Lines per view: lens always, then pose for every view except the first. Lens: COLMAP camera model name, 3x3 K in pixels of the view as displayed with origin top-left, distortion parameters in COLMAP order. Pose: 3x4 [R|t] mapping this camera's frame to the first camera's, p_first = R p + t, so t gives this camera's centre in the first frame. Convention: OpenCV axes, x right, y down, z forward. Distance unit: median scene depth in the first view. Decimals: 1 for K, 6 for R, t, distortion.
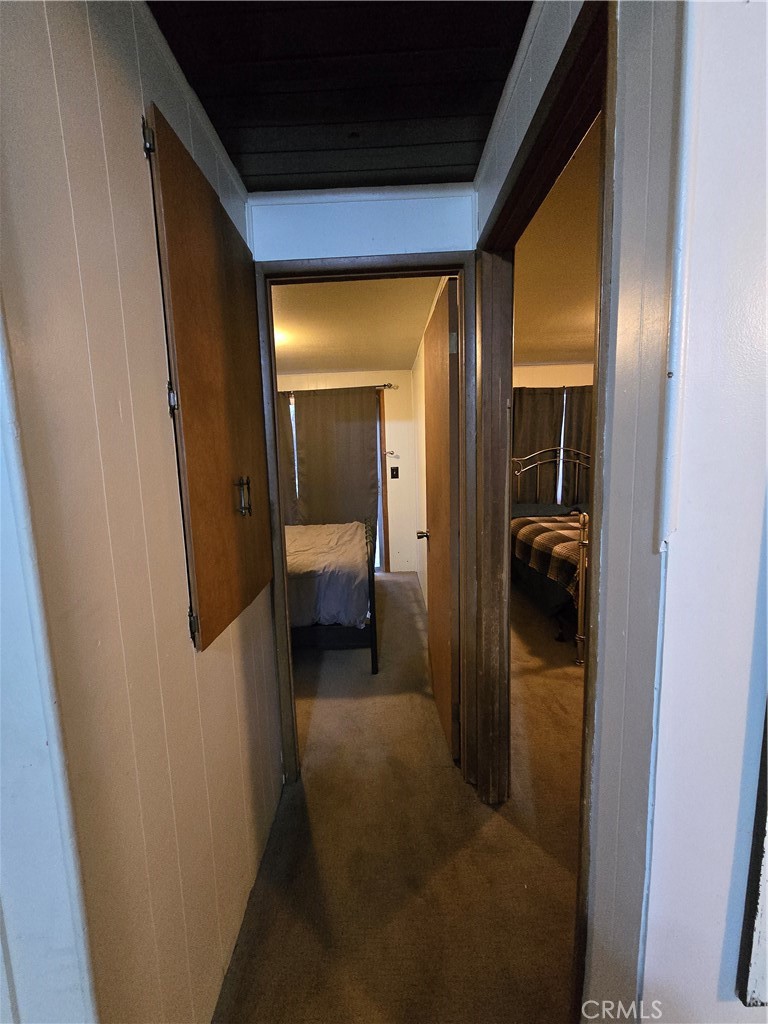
lens RADIAL K [[411.3, 0, 376.2], [0, 411.3, 513.1], [0, 0, 1]] dist [-0.003177, -0.000450]
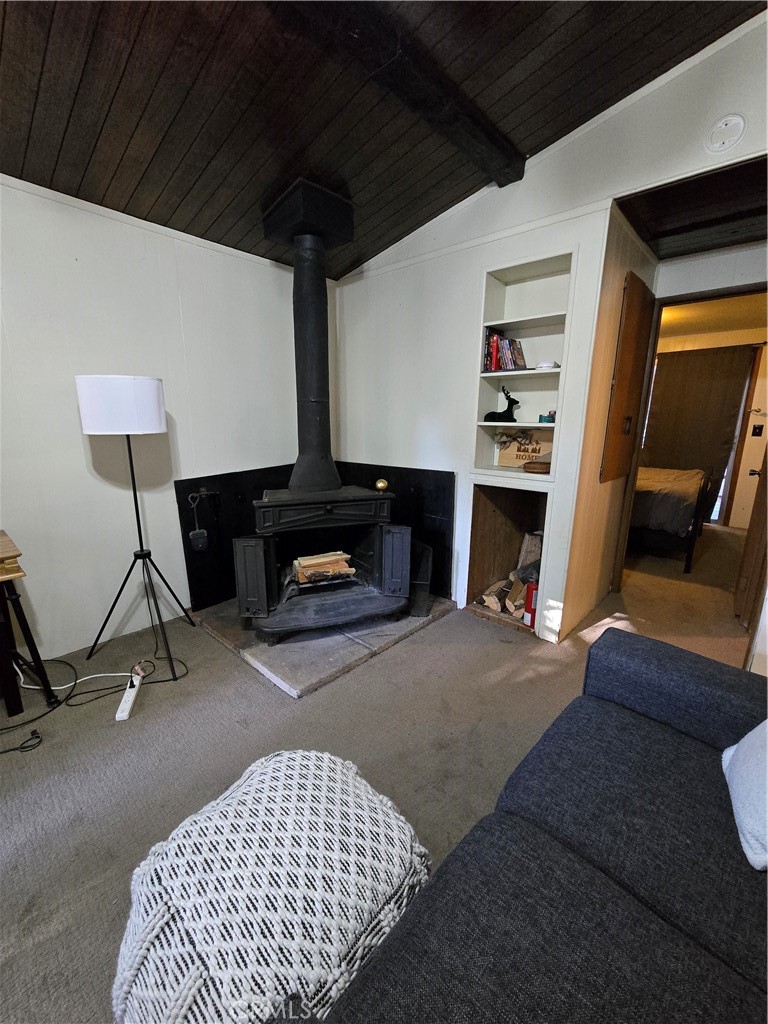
lens RADIAL K [[411.3, 0, 382.1], [0, 411.3, 514.2], [0, 0, 1]] dist [-0.003177, -0.000450]
pose [[0.740554, 0.189503, -0.644724, 0.052745], [-0.120803, 0.981327, 0.149682, 0.067967], [0.661050, -0.032963, 0.749618, -0.396027]]
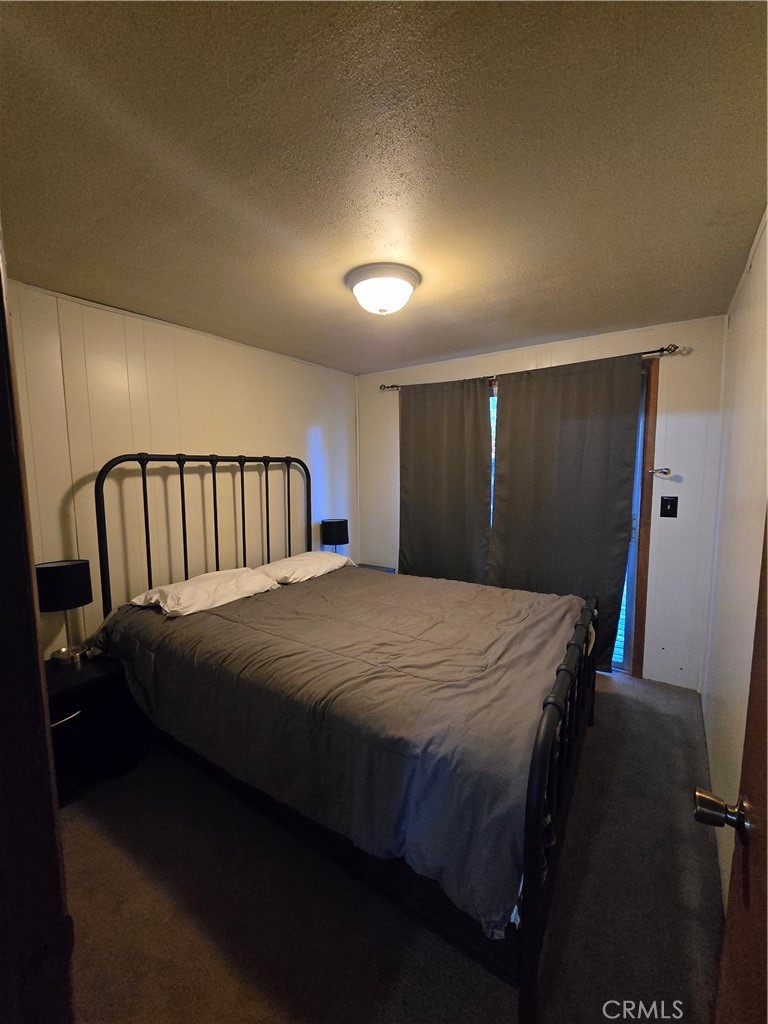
lens RADIAL K [[411.3, 0, 378.9], [0, 411.3, 508.6], [0, 0, 1]] dist [-0.003177, -0.000450]
pose [[0.826443, 0.084215, -0.556686, 0.031531], [-0.094529, 0.995469, 0.010257, -0.066873], [0.555028, 0.044146, 0.830659, 0.335445]]
